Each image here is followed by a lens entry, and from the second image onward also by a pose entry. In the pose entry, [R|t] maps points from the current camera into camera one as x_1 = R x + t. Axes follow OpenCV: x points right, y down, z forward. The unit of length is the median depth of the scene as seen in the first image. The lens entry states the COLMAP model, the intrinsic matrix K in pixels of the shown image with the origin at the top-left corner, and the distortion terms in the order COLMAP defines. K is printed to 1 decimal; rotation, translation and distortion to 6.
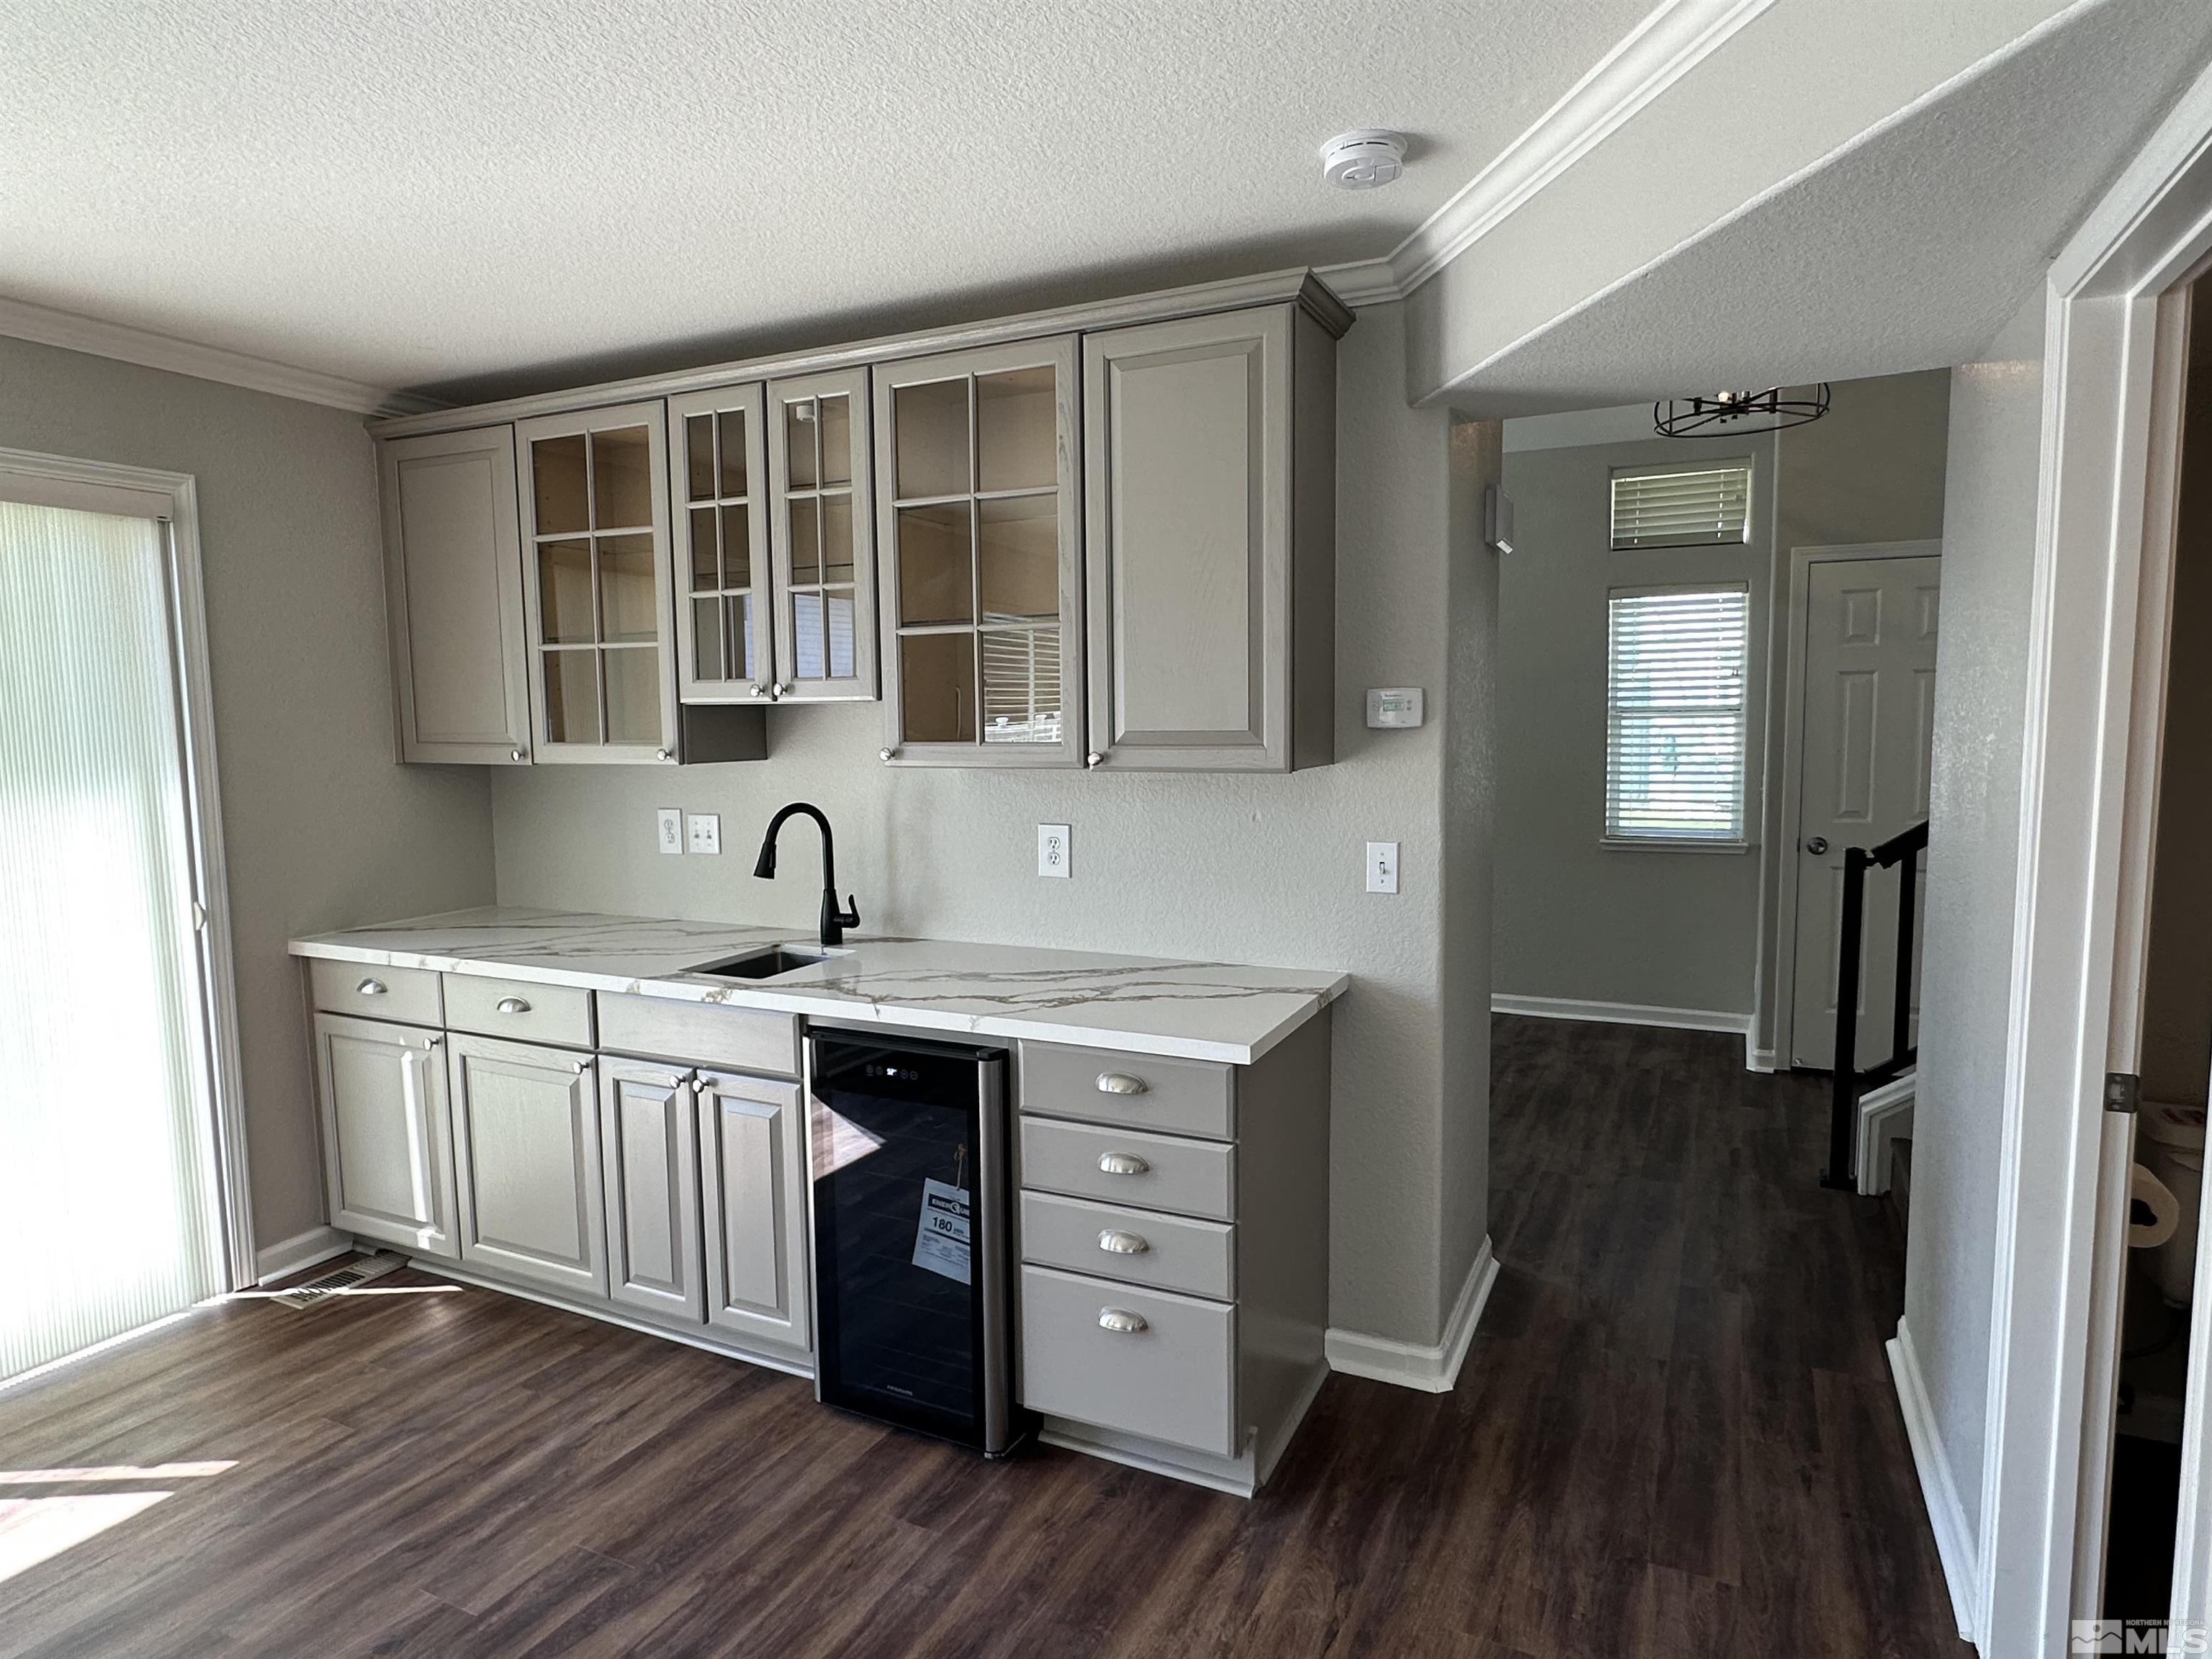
lens RADIAL K [[1275.5, 0, 1106.0], [0, 1275.5, 829.5], [0, 0, 1]] dist [-0.003752, -0.000112]
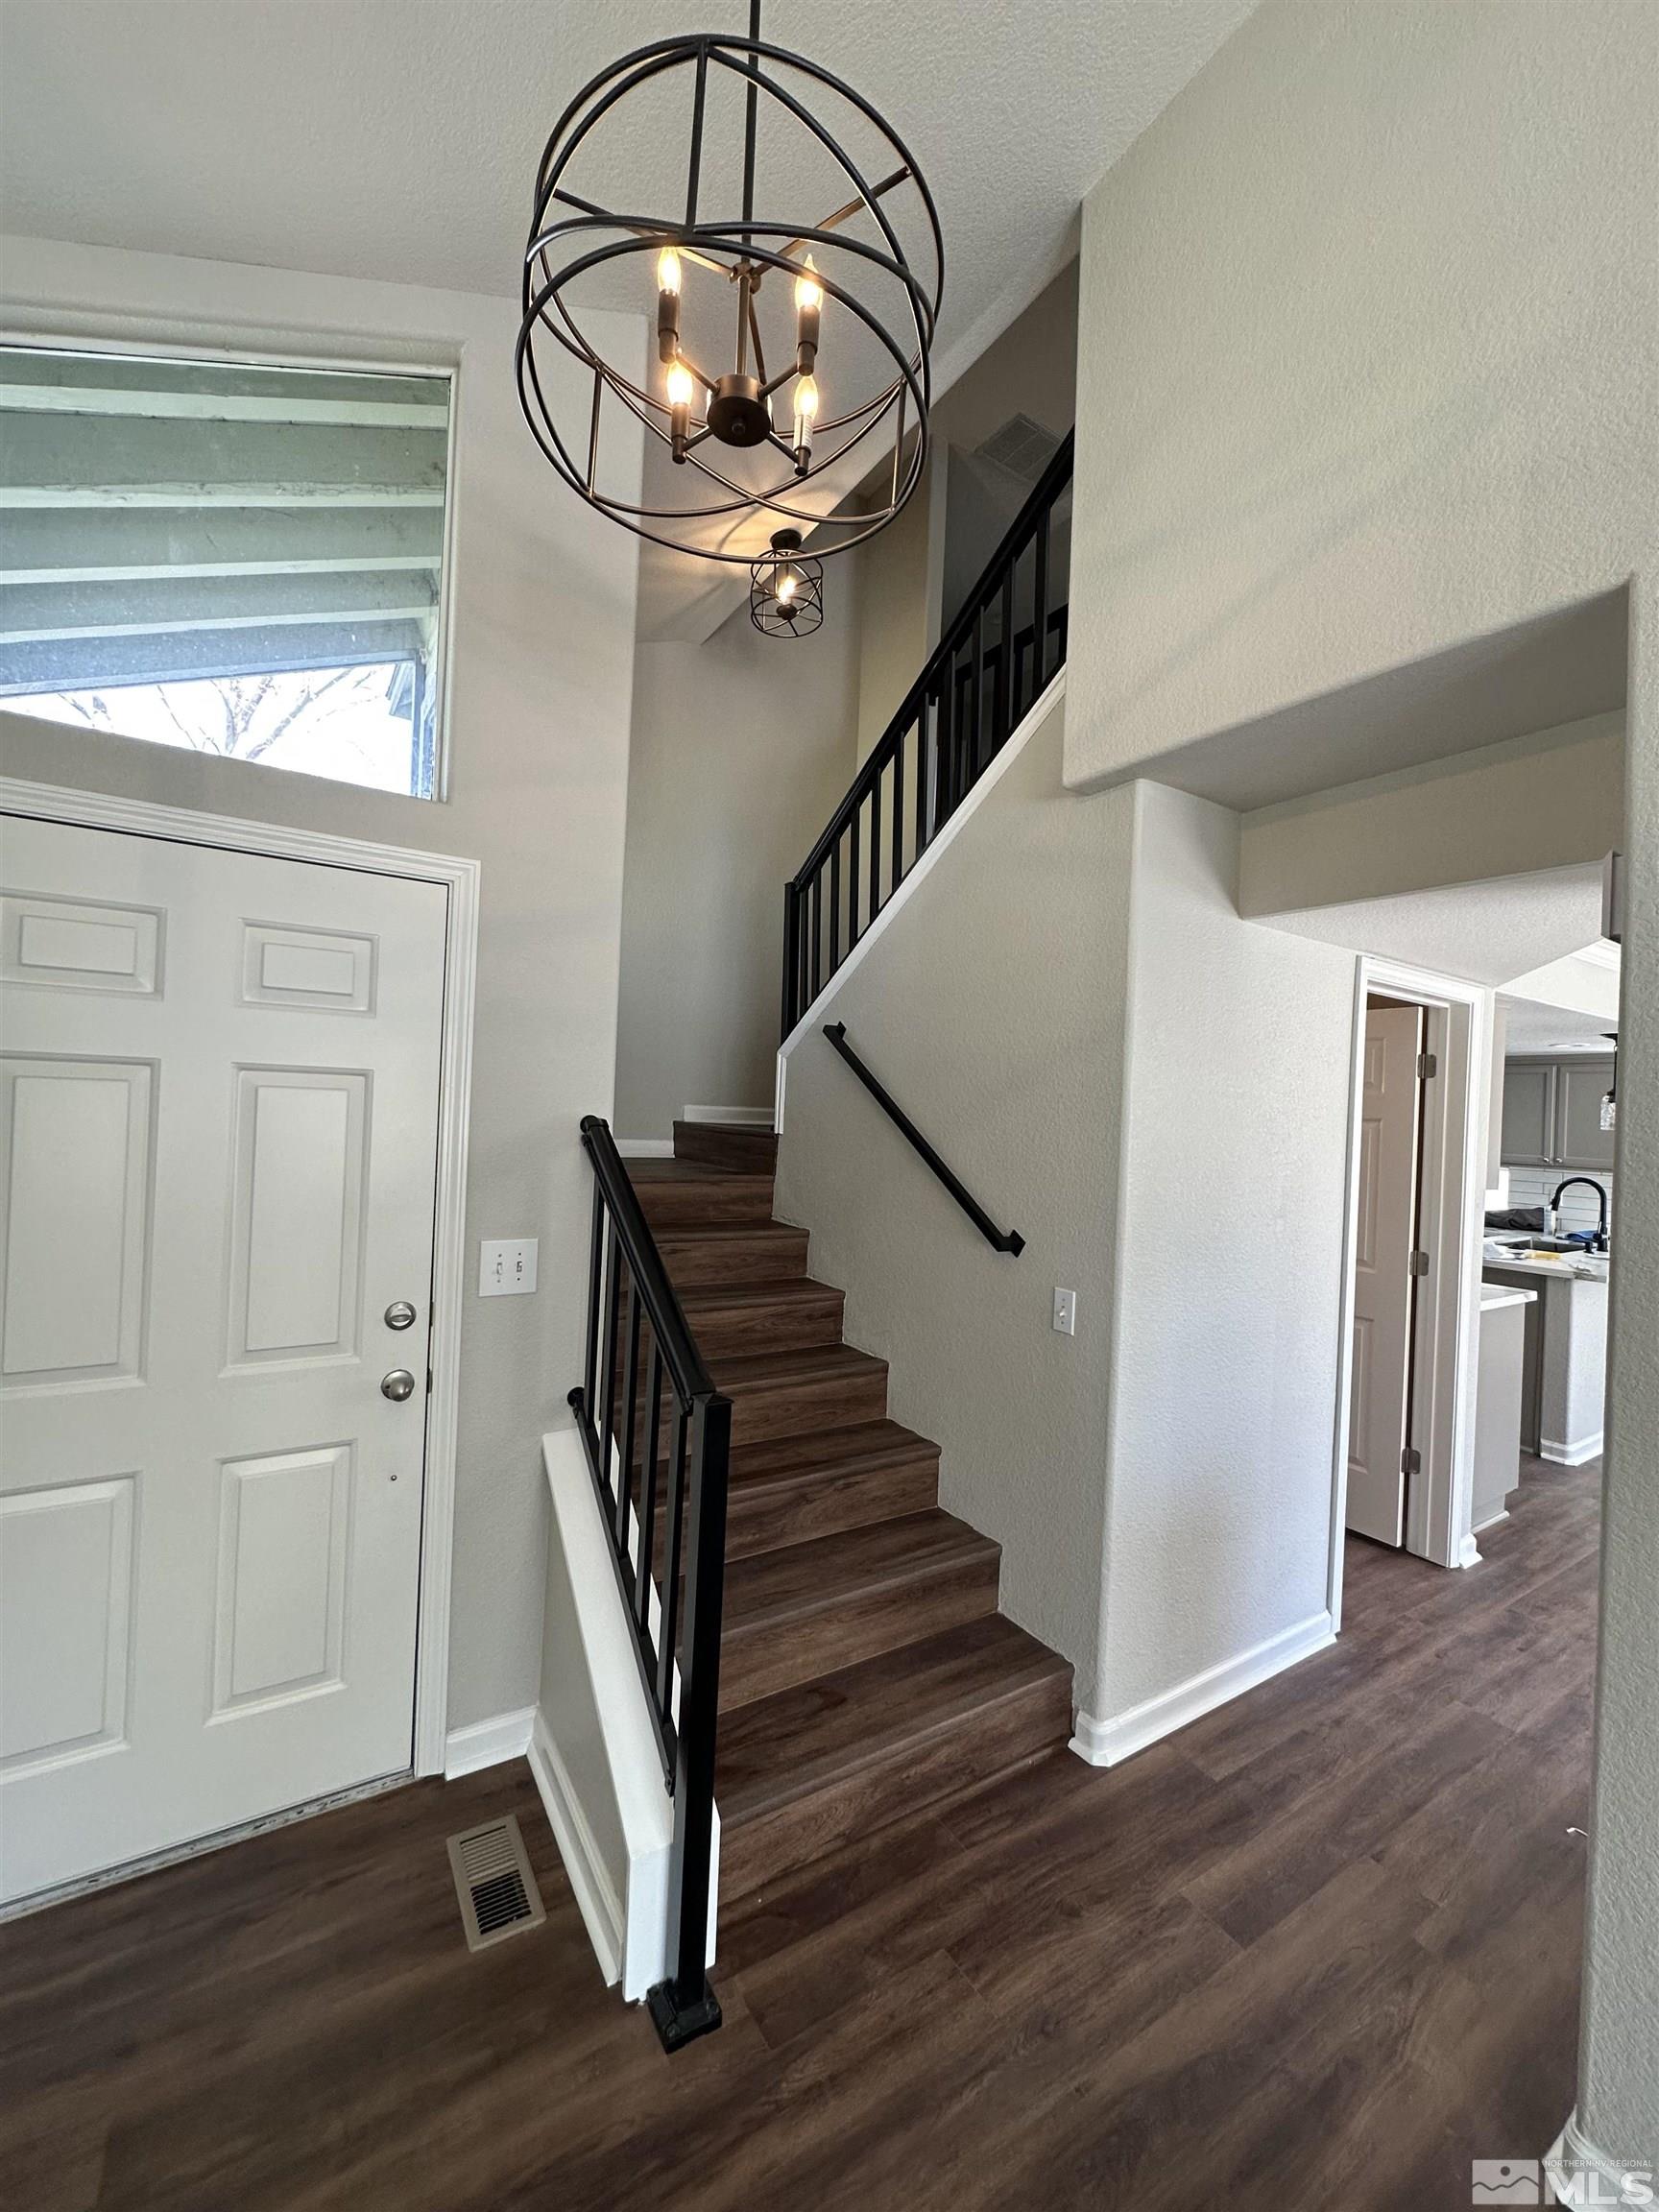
lens RADIAL K [[870.8, 0, 829.5], [0, 870.8, 1106.0], [0, 0, 1]] dist [-0.000916, -0.000127]
pose [[-0.850293, -0.023873, 0.525768, 0.416372], [0.015634, 0.997384, 0.070570, -0.177317], [-0.526078, 0.068225, -0.847695, 1.578122]]
